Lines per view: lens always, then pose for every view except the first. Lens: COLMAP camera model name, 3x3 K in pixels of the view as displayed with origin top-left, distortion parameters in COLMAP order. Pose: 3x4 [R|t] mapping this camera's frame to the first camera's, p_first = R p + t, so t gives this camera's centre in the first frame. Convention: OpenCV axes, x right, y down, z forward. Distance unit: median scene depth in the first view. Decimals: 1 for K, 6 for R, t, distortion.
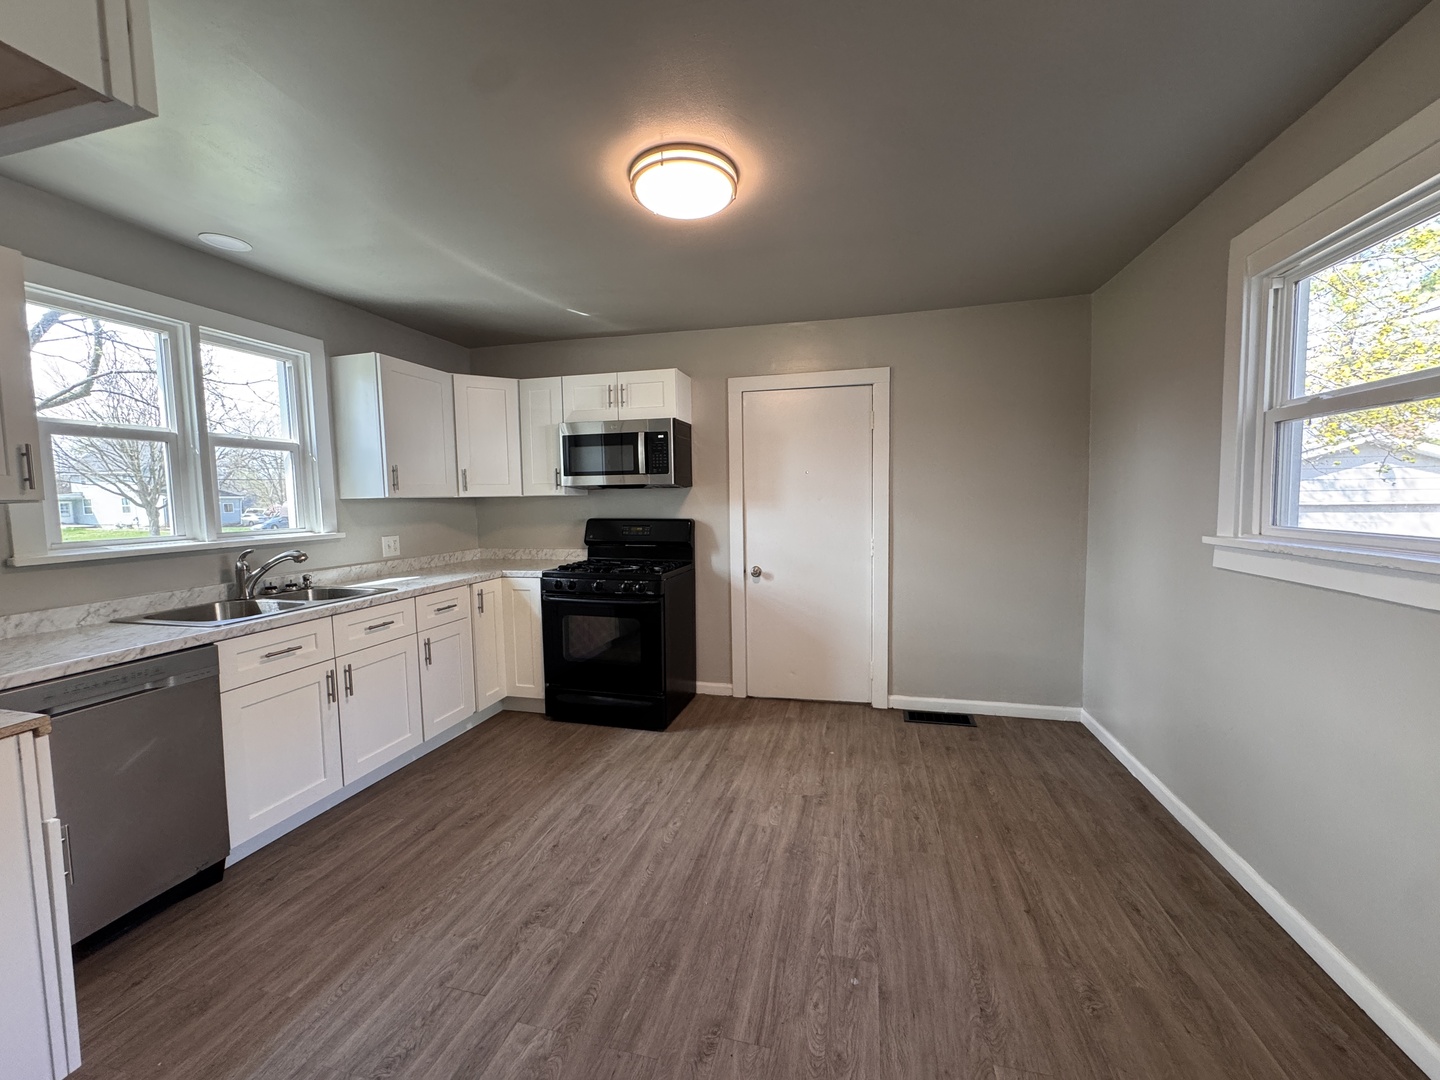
lens RADIAL K [[574.7, 0, 717.8], [0, 574.7, 538.6], [0, 0, 1]] dist [-0.000724, 0.000162]
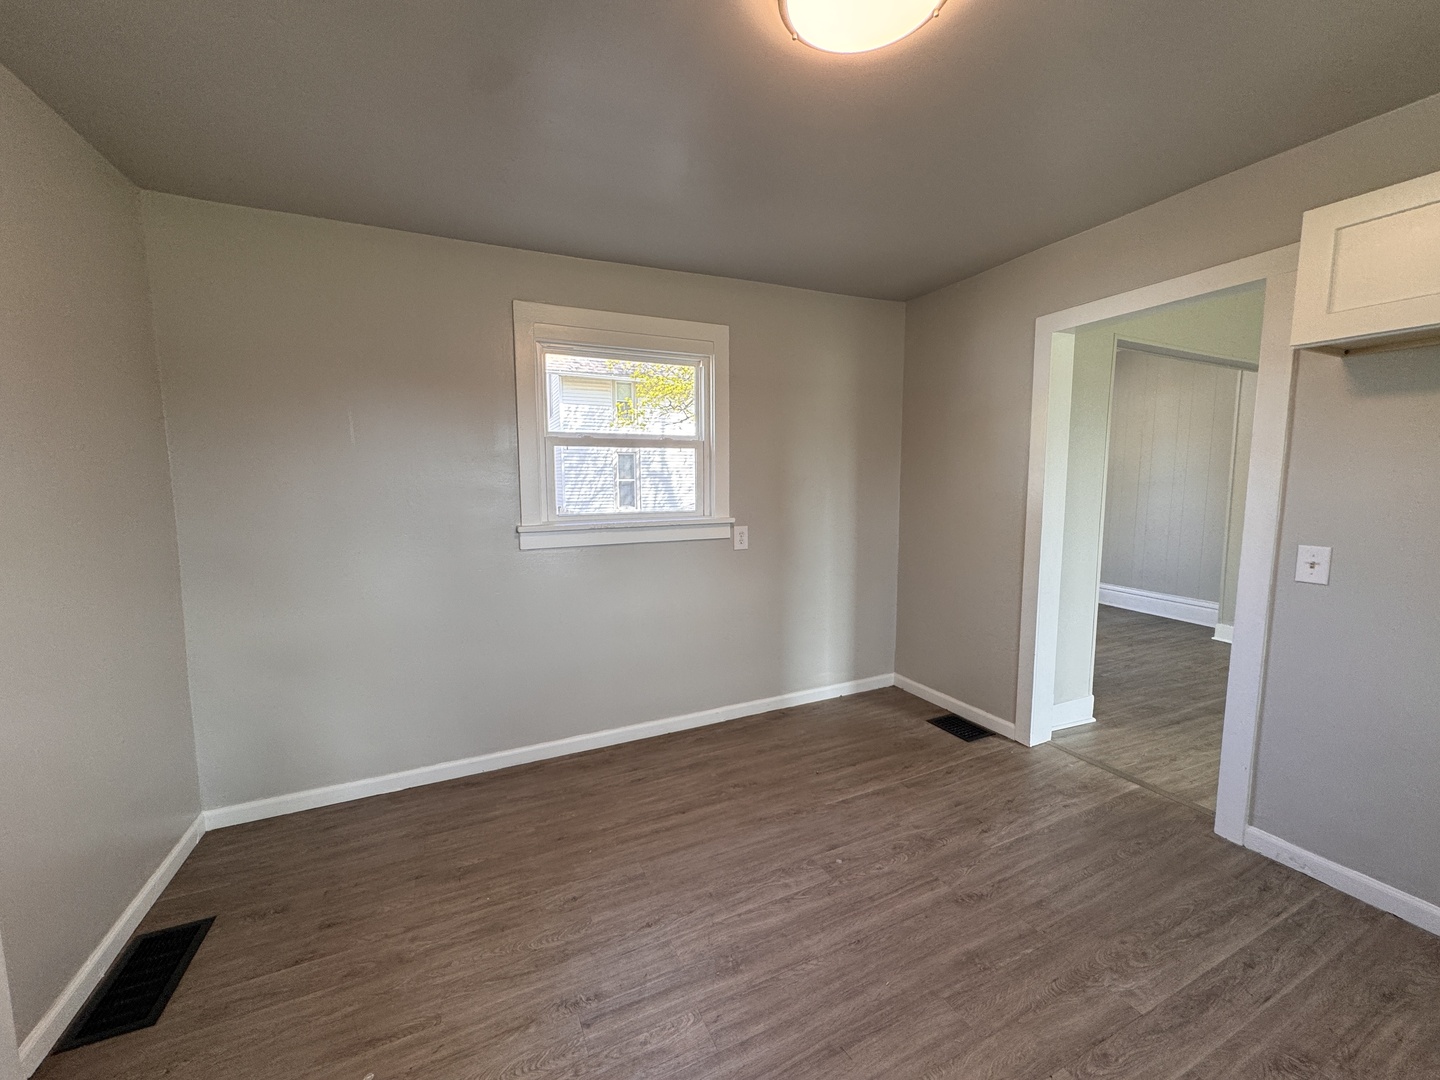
lens RADIAL K [[574.7, 0, 718.0], [0, 574.7, 538.1], [0, 0, 1]] dist [-0.000724, 0.000162]
pose [[-0.630704, -0.058674, 0.773802, -0.355035], [0.071575, 0.988489, 0.133291, -0.100100], [-0.772715, 0.139452, -0.619245, 1.214362]]
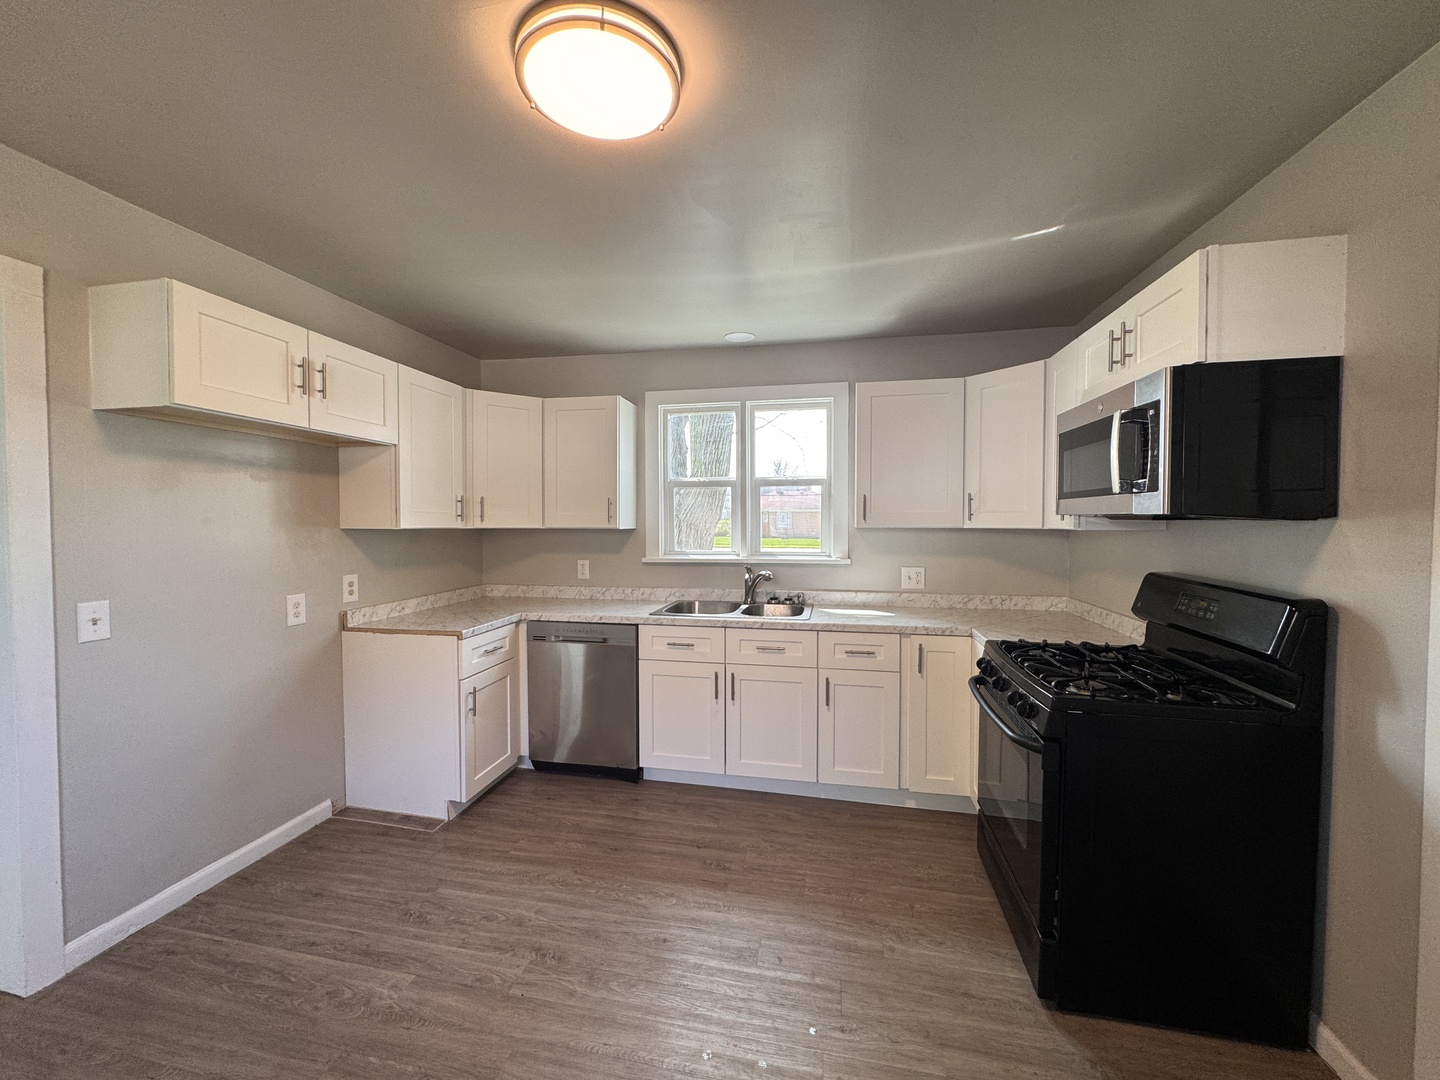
lens RADIAL K [[574.7, 0, 719.2], [0, 574.7, 539.6], [0, 0, 1]] dist [-0.000724, 0.000162]
pose [[0.050761, 0.051380, -0.997388, 0.488274], [-0.070932, 0.996339, 0.047716, -0.100016], [0.996189, 0.068325, 0.054219, 0.876765]]
